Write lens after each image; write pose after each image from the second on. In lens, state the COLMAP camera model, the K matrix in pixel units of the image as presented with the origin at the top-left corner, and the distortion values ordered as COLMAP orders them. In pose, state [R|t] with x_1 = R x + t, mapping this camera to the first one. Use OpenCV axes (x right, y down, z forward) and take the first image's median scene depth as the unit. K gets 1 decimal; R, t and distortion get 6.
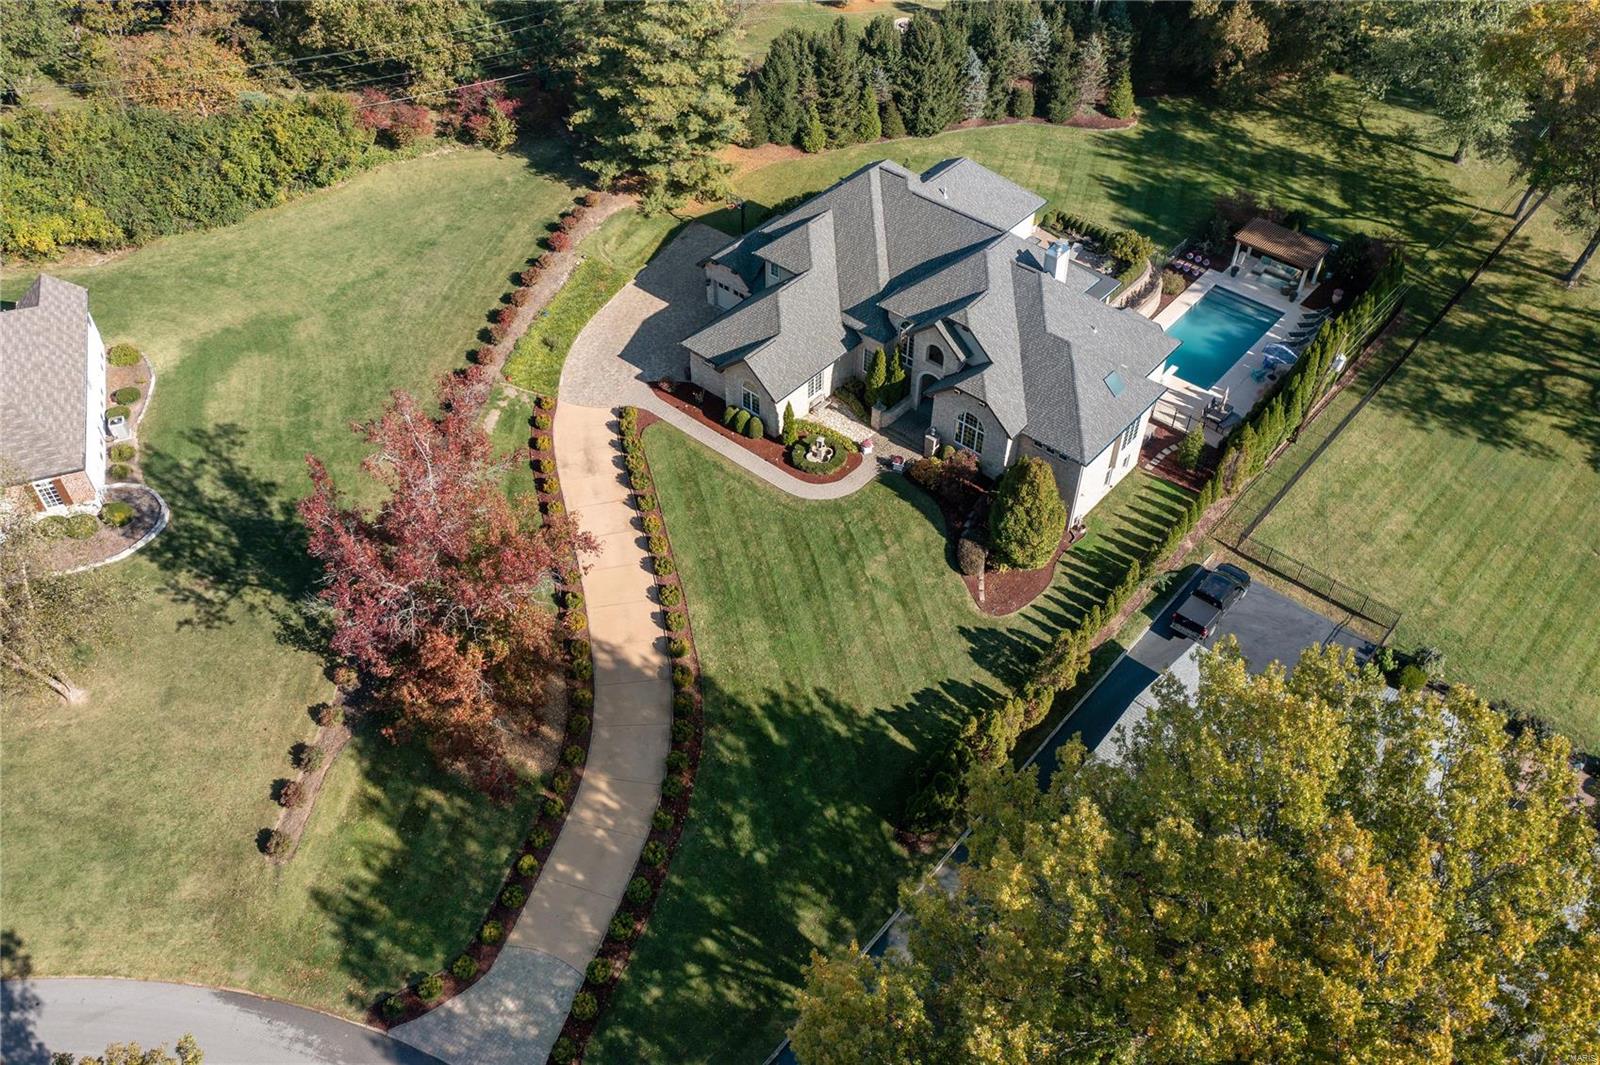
lens RADIAL K [[1286.3, 0, 785.0], [0, 1286.3, 525.5], [0, 0, 1]] dist [-0.001699, 0.008546]
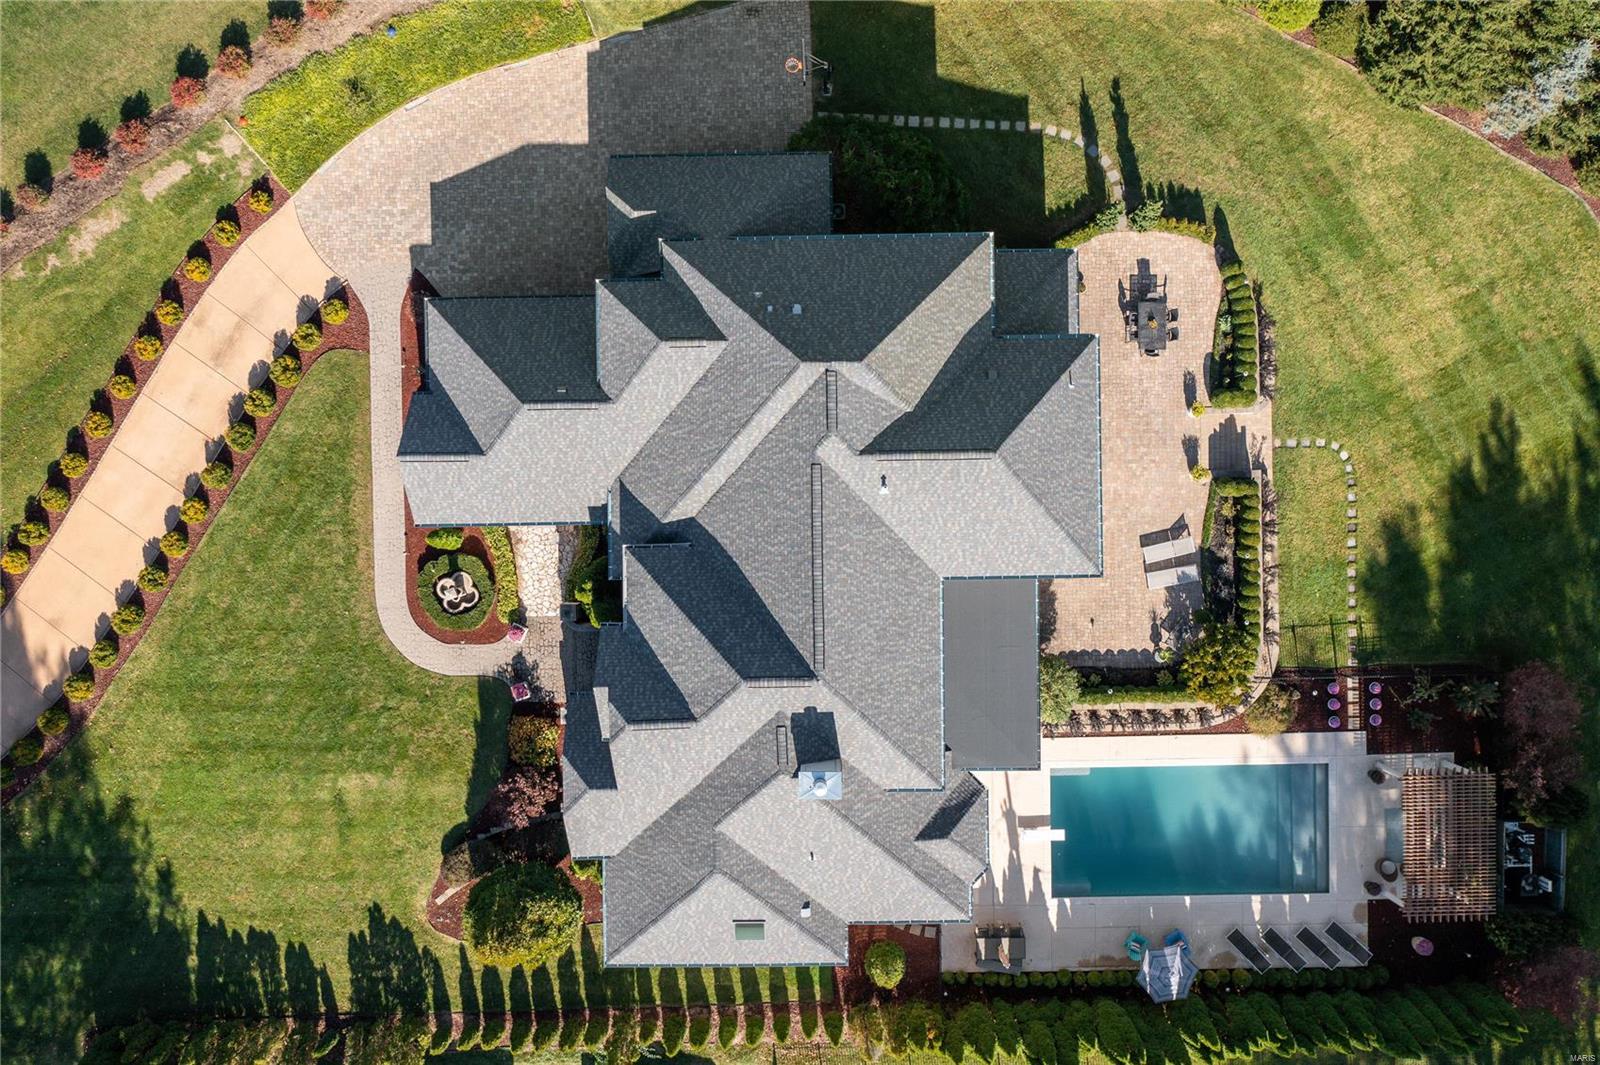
lens RADIAL K [[1278.3, 0, 797.3], [0, 1278.3, 522.3], [0, 0, 1]] dist [-0.010079, 0.007999]
pose [[0.665406, 0.746478, 0.002229, 0.113091], [-0.517819, 0.459426, 0.721659, -0.626869], [0.537679, -0.481350, 0.692245, 0.630808]]
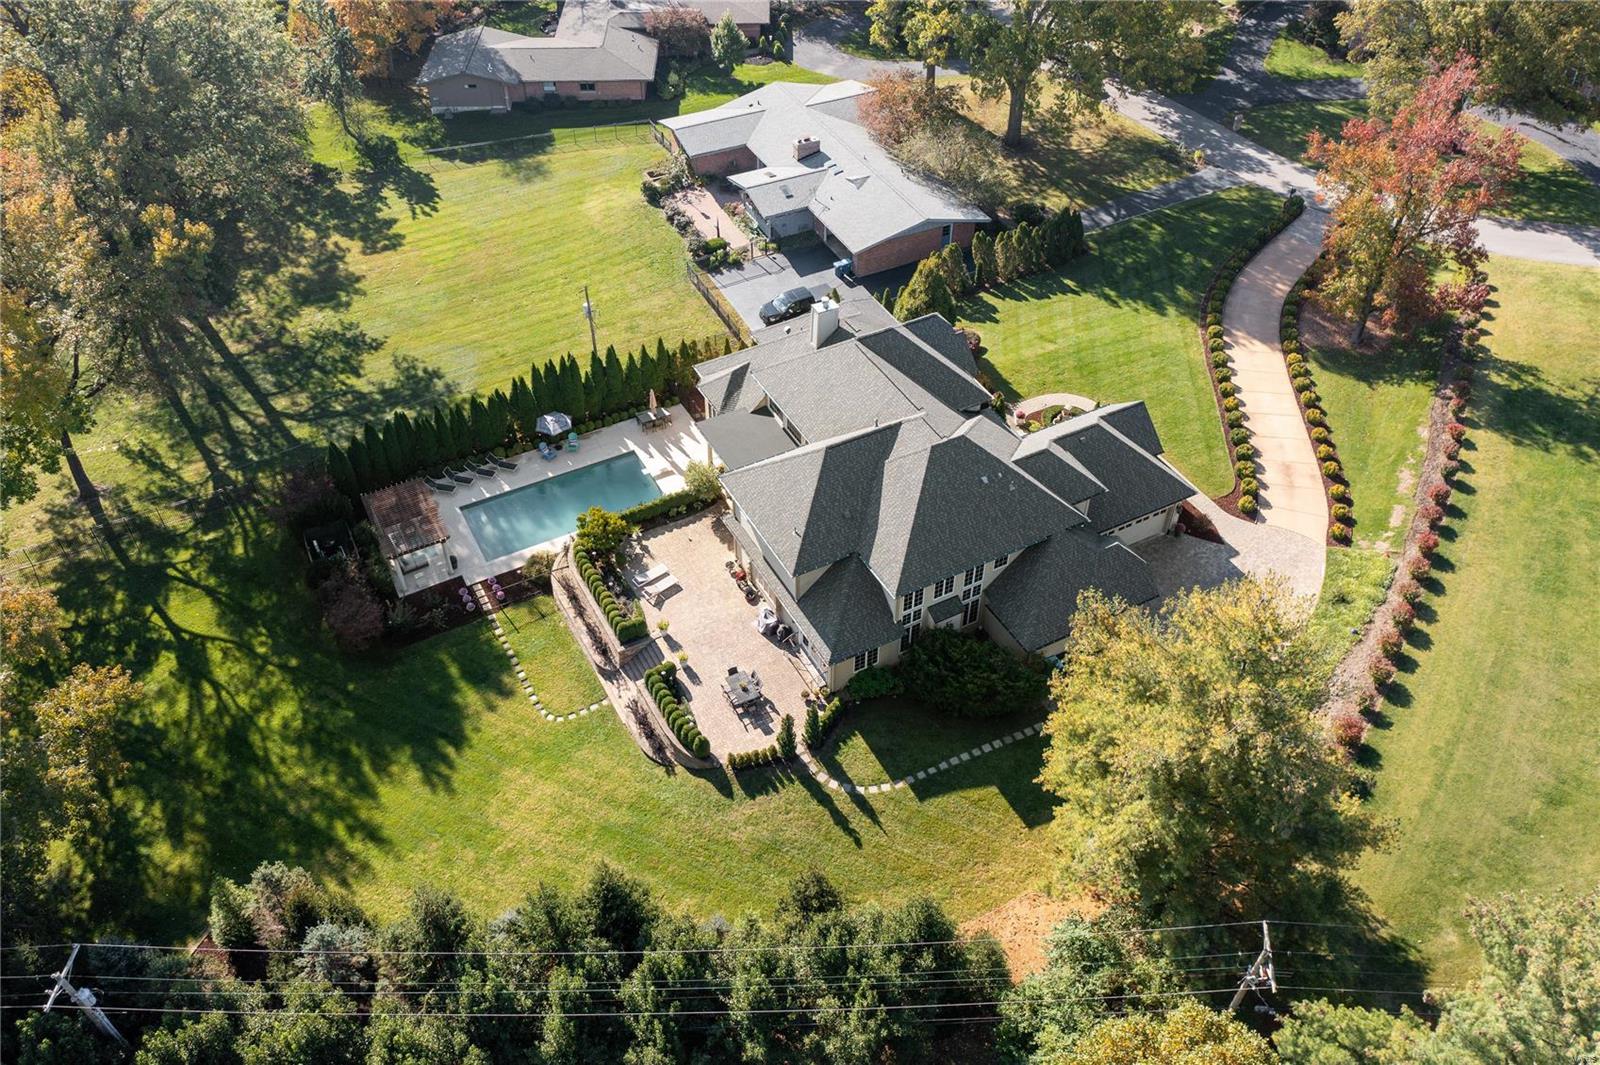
lens RADIAL K [[1278.3, 0, 797.3], [0, 1278.3, 522.3], [0, 0, 1]] dist [-0.010079, 0.007999]
pose [[-0.932450, -0.247950, 0.262788, -0.061999], [0.253318, 0.069954, 0.964851, -1.090413], [-0.257618, 0.966244, -0.002419, 1.105751]]
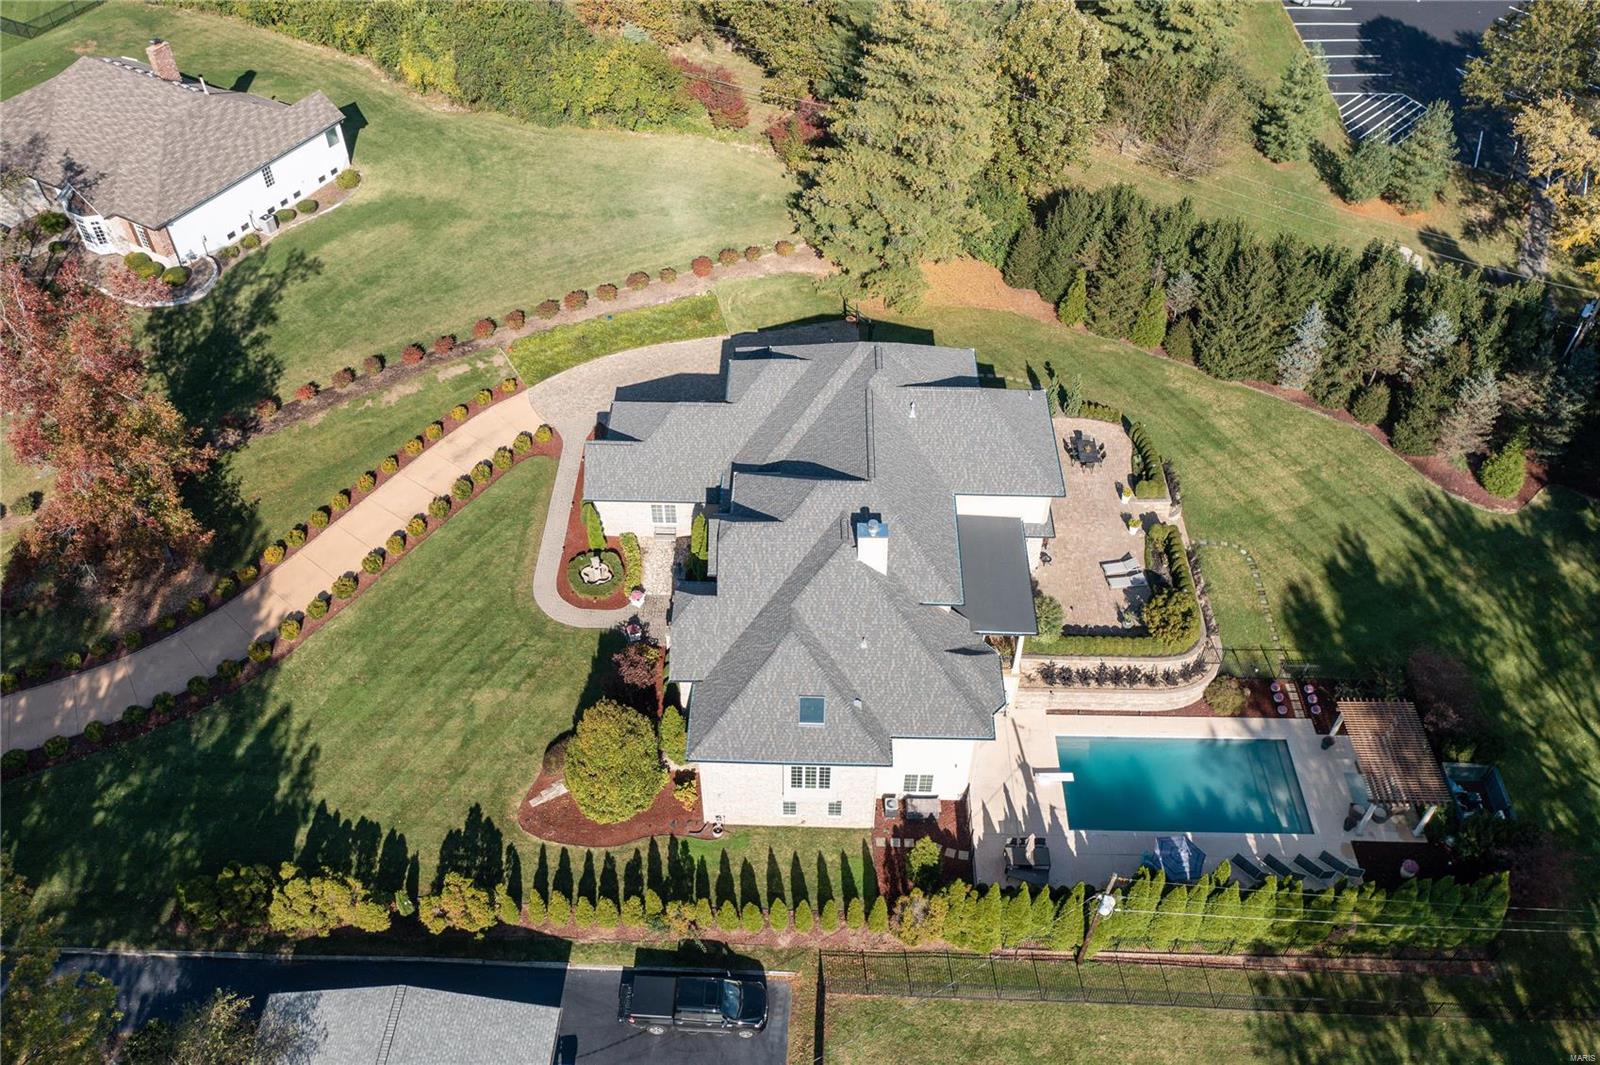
lens RADIAL K [[1273.2, 0, 790.1], [0, 1273.2, 529.3], [0, 0, 1]] dist [-0.005551, 0.008592]
pose [[0.634854, 0.548419, -0.544239, 0.567371], [-0.542707, 0.817892, 0.191107, -0.317145], [0.549936, 0.174038, 0.816873, 0.325998]]
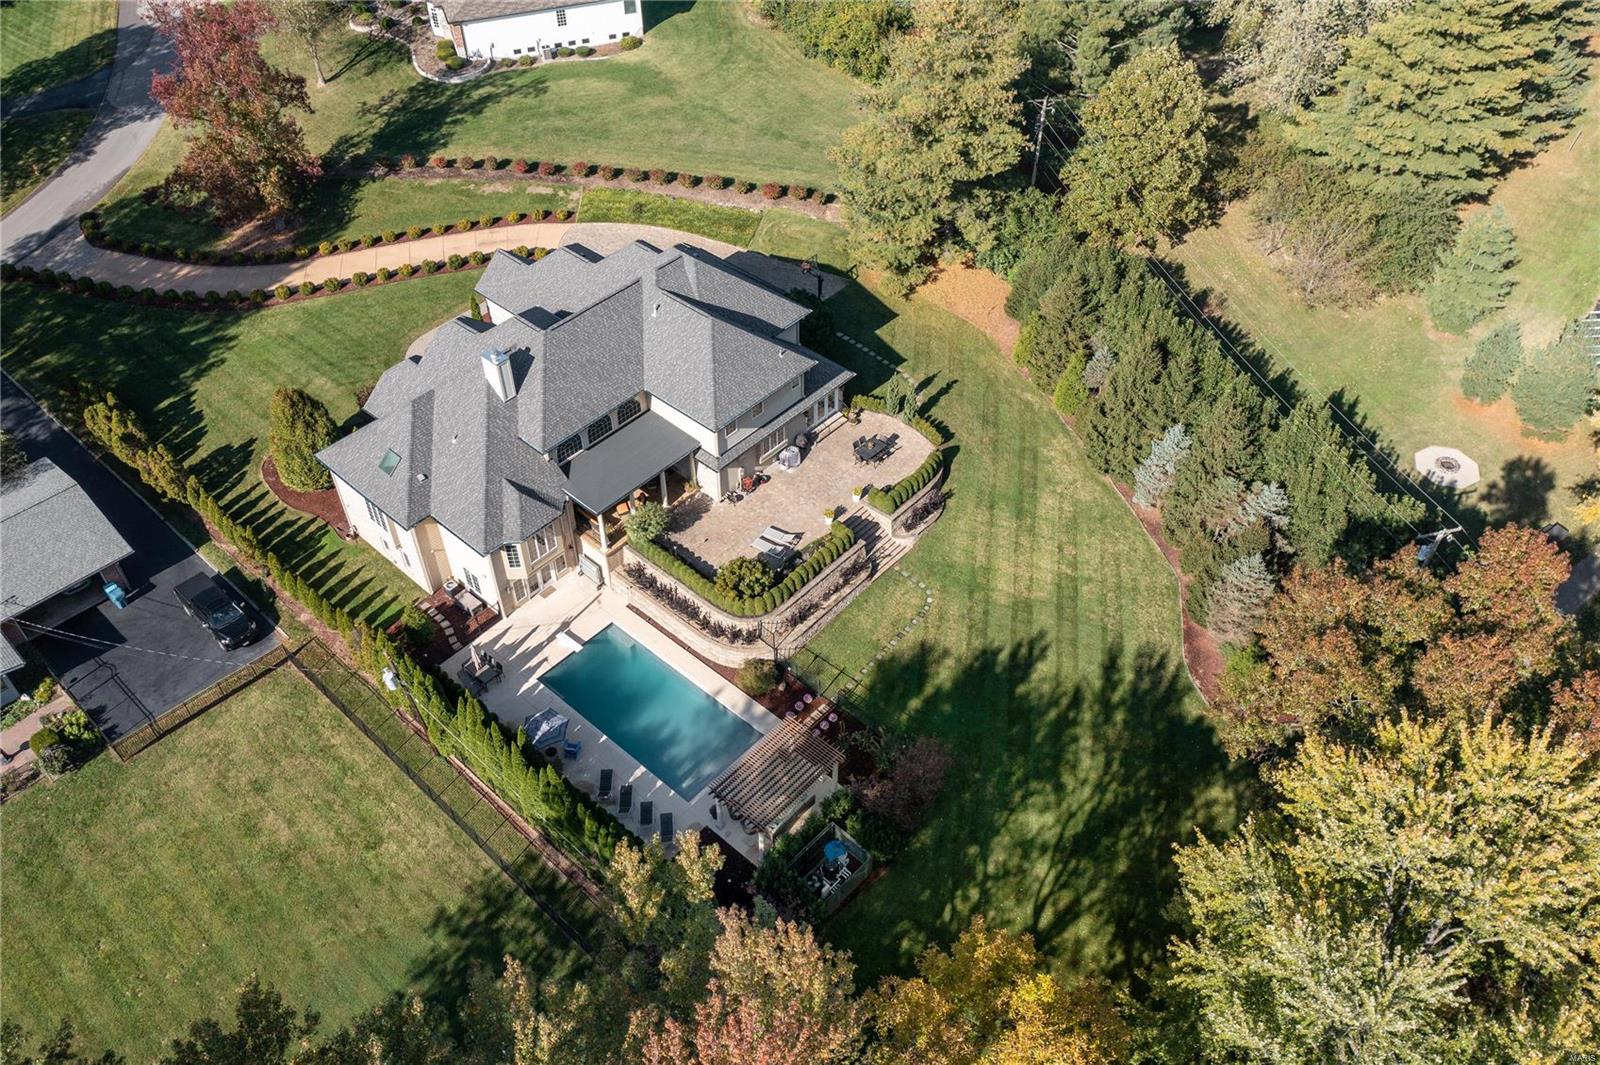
lens RADIAL K [[1262.3, 0, 787.9], [0, 1262.3, 528.4], [0, 0, 1]] dist [-0.002186, 0.007263]
pose [[-0.029216, 0.699793, -0.713748, 0.893368], [-0.693256, 0.500223, 0.518820, -0.730338], [0.720099, 0.509967, 0.470521, 0.745594]]
